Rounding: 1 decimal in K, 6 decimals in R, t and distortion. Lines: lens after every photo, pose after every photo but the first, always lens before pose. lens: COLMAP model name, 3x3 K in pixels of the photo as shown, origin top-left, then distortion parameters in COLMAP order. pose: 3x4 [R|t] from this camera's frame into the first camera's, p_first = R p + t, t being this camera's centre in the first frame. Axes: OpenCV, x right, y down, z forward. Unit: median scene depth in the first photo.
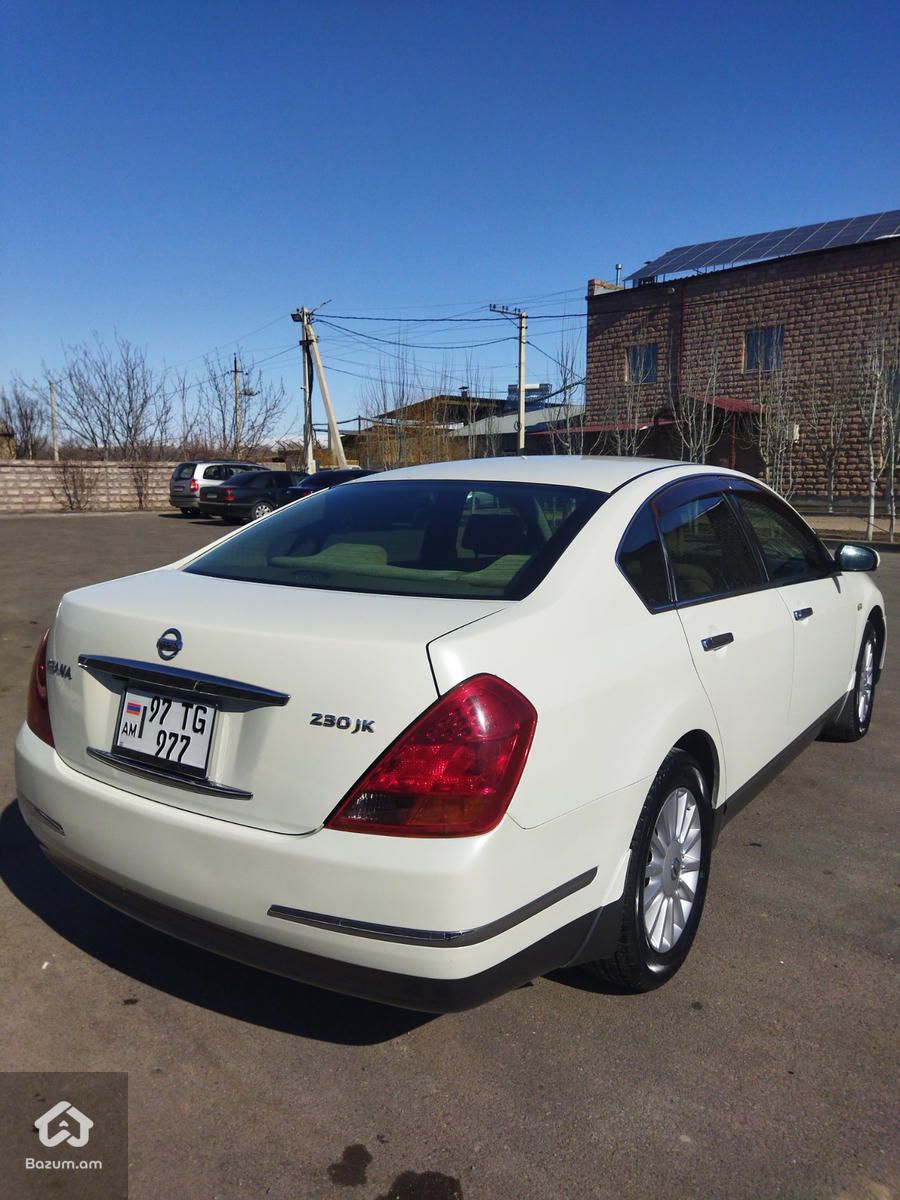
lens RADIAL K [[874.5, 0, 451.7], [0, 874.5, 603.8], [0, 0, 1]] dist [0.009847, 0.000825]
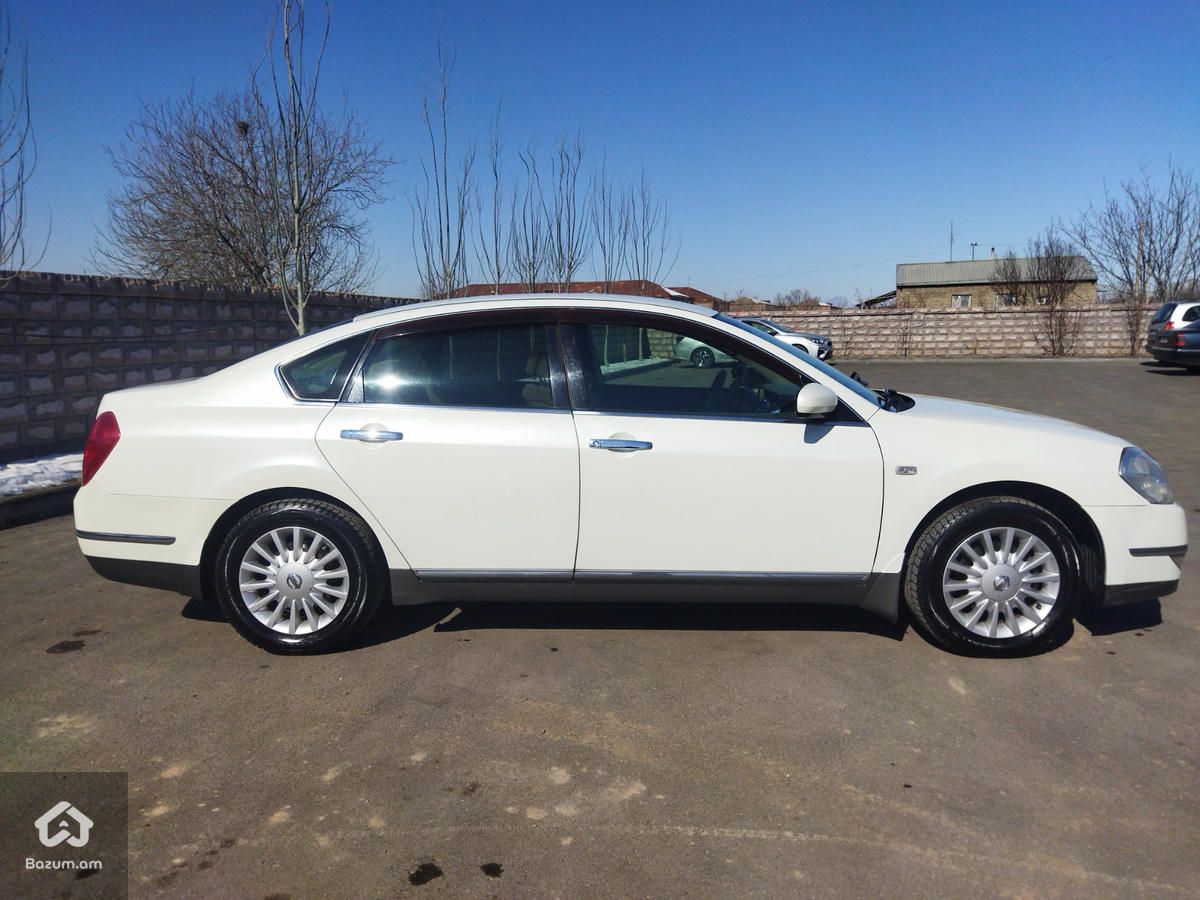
lens RADIAL K [[874.5, 0, 602.8], [0, 874.5, 448.4], [0, 0, 1]] dist [0.009847, 0.000825]
pose [[0.560810, 0.103129, -0.821497, 0.101717], [-0.104751, 0.993077, 0.053159, -0.002875], [0.821291, 0.056240, 0.567730, 0.034388]]
